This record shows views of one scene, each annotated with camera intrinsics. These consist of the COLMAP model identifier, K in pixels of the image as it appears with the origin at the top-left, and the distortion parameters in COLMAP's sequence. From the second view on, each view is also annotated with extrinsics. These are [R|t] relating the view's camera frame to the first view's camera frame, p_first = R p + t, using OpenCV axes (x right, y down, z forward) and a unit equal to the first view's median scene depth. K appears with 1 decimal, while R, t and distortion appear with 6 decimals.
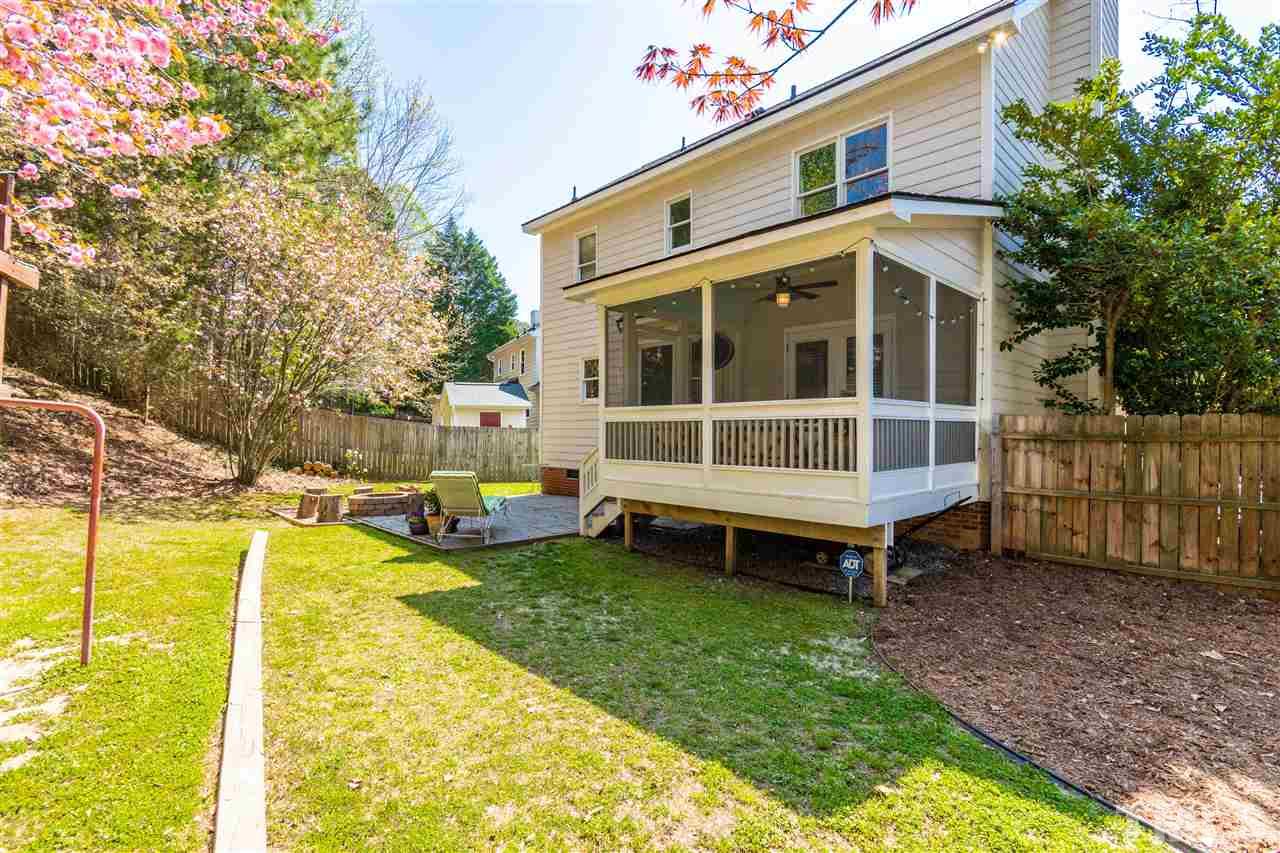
lens RADIAL K [[588.4, 0, 638.0], [0, 588.4, 430.1], [0, 0, 1]] dist [0.006540, -0.001535]
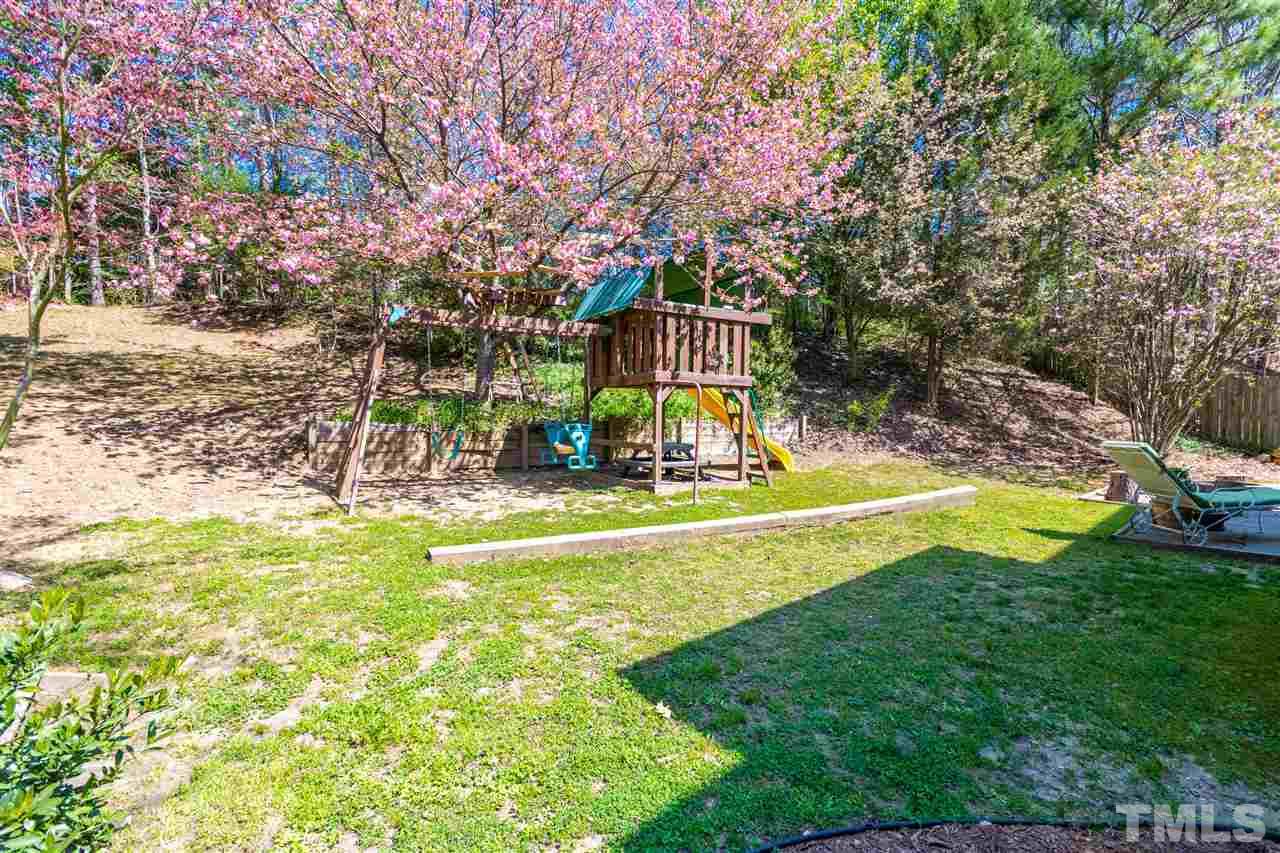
lens RADIAL K [[588.4, 0, 634.8], [0, 588.4, 423.2], [0, 0, 1]] dist [0.006540, -0.001535]
pose [[-0.010145, 0.001947, -0.999947, 0.450838], [-0.002916, 0.999994, 0.001977, 0.042290], [0.999944, 0.002936, -0.010139, 0.311190]]
